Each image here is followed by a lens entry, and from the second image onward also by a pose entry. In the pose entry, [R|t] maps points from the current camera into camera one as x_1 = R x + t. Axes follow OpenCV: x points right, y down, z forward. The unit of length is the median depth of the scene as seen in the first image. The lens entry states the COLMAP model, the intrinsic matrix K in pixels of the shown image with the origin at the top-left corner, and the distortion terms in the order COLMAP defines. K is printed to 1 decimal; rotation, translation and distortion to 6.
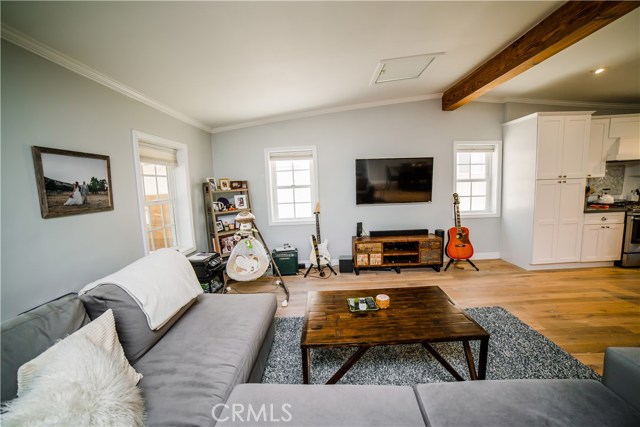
lens RADIAL K [[254.1, 0, 320.0], [0, 254.1, 213.5], [0, 0, 1]] dist [-0.101515, 0.030800]
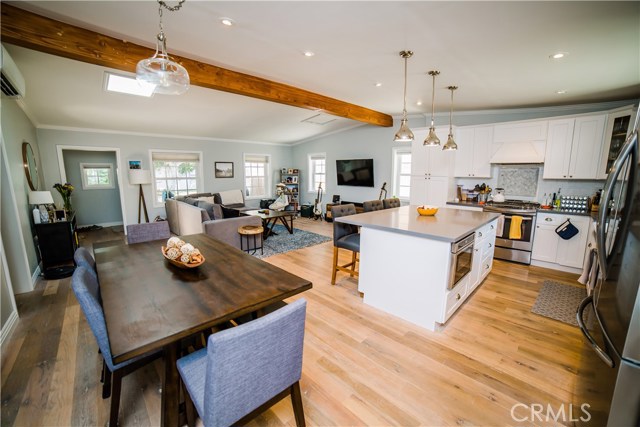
lens RADIAL K [[254.1, 0, 320.0], [0, 254.1, 213.5], [0, 0, 1]] dist [-0.101515, 0.030800]
pose [[0.699515, 0.156799, -0.697204, 1.440218], [-0.112611, 0.987628, 0.109130, -0.019214], [0.705690, 0.002175, 0.708518, -0.396948]]
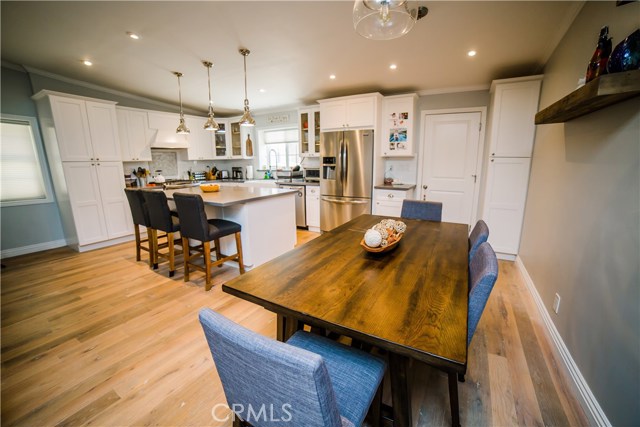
lens RADIAL K [[254.1, 0, 320.0], [0, 254.1, 213.5], [0, 0, 1]] dist [-0.101515, 0.030800]
pose [[0.488632, -0.133645, 0.862194, 0.503252], [0.078843, 0.990919, 0.108915, 0.045078], [-0.868920, 0.014759, 0.494732, -0.369474]]
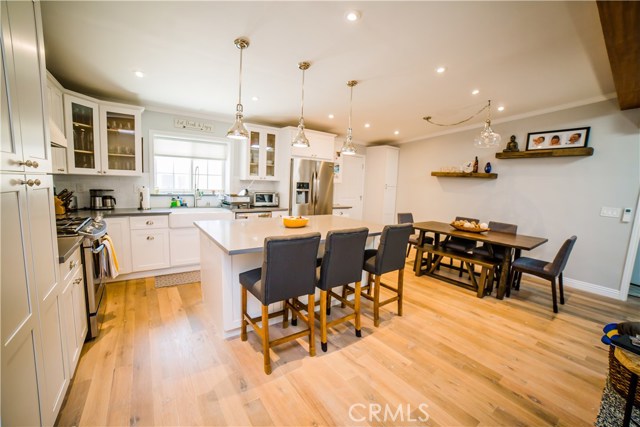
lens RADIAL K [[254.1, 0, 320.0], [0, 254.1, 213.5], [0, 0, 1]] dist [-0.101515, 0.030800]
pose [[-0.598460, -0.075229, 0.797613, 0.505771], [0.073284, 0.986267, 0.148008, -0.102717], [-0.797794, 0.147029, -0.584728, 0.787474]]
